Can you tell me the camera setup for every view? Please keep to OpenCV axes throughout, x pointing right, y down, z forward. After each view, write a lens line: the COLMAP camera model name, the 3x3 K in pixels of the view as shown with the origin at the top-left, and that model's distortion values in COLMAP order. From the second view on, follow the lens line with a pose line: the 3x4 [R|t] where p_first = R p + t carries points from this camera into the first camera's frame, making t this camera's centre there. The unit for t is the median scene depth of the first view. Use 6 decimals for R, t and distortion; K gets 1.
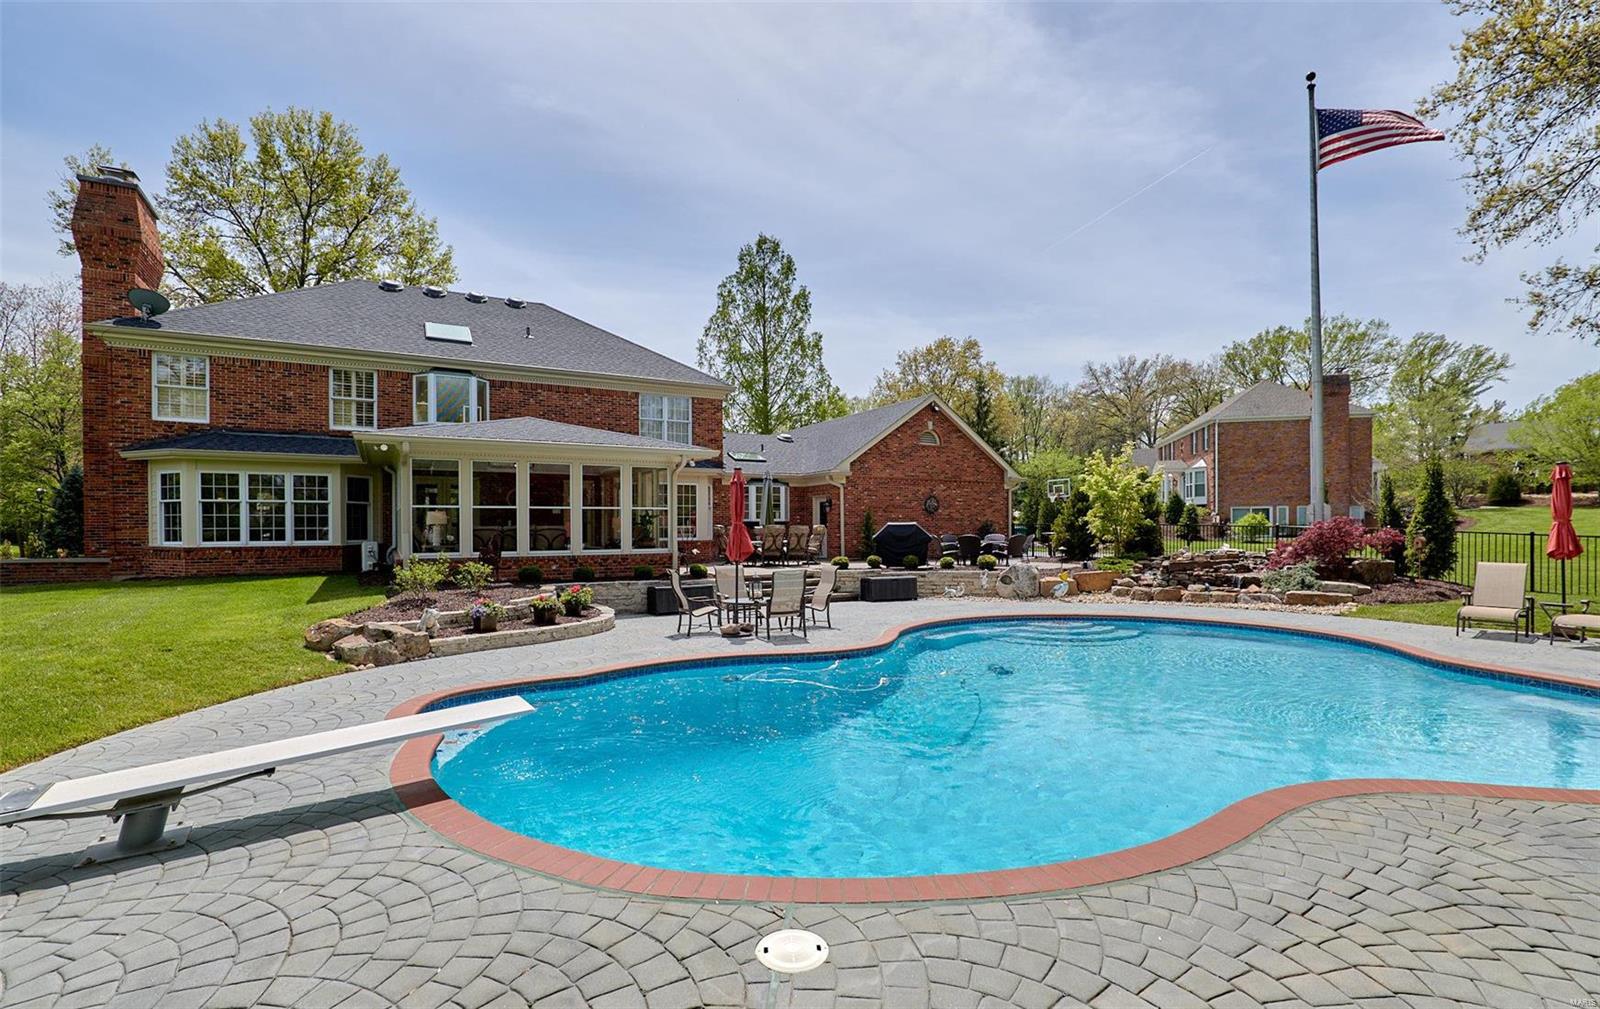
lens RADIAL K [[747.1, 0, 737.2], [0, 747.1, 528.2], [0, 0, 1]] dist [0.003490, 0.000066]
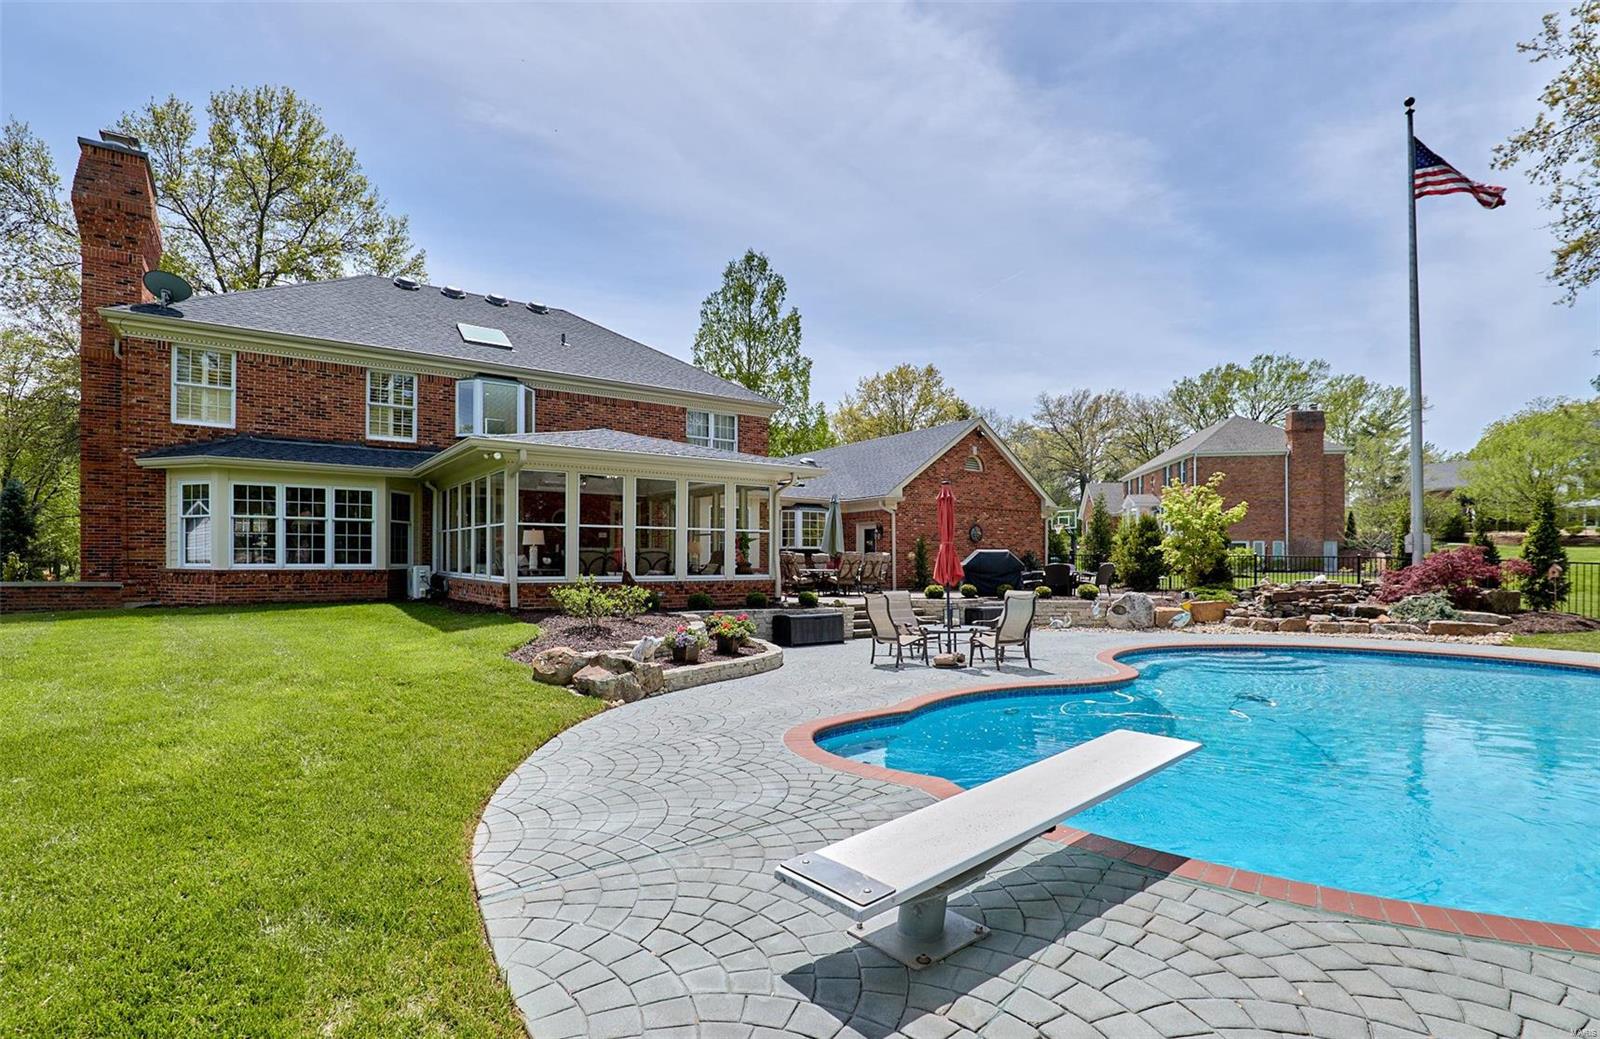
lens RADIAL K [[771.9, 0, 708.1], [0, 771.9, 558.7], [0, 0, 1]] dist [-0.001877, 0.001281]
pose [[0.996354, 0.008418, 0.084895, -0.215579], [-0.008115, 0.999959, -0.003910, 0.010387], [-0.084925, 0.003207, 0.996382, 0.051969]]
